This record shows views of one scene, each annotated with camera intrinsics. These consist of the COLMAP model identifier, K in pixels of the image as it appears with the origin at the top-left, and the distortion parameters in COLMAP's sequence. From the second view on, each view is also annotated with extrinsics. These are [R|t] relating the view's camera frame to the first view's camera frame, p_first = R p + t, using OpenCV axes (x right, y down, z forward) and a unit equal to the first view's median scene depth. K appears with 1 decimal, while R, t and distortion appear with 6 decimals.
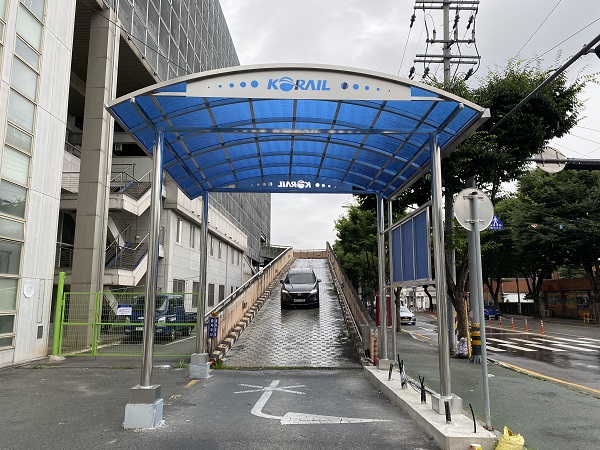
lens RADIAL K [[456.4, 0, 298.8], [0, 456.4, 227.0], [0, 0, 1]] dist [0.032748, -0.041391]
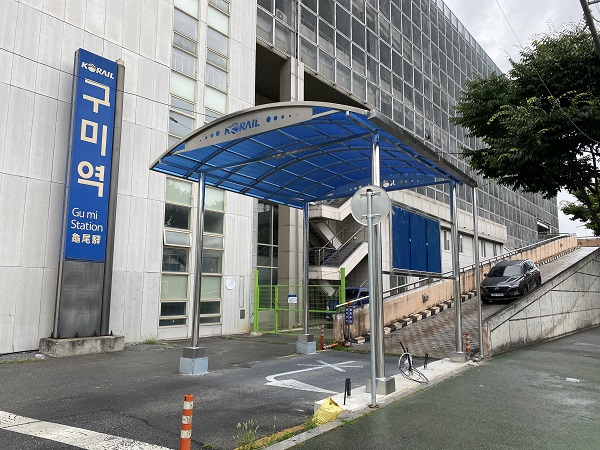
lens RADIAL K [[456.4, 0, 298.8], [0, 456.4, 226.1], [0, 0, 1]] dist [0.032748, -0.041391]
pose [[0.785890, -0.083848, -0.612655, 0.455190], [0.089407, 0.995761, -0.021592, 0.008887], [0.611868, -0.037807, 0.790056, 0.023851]]
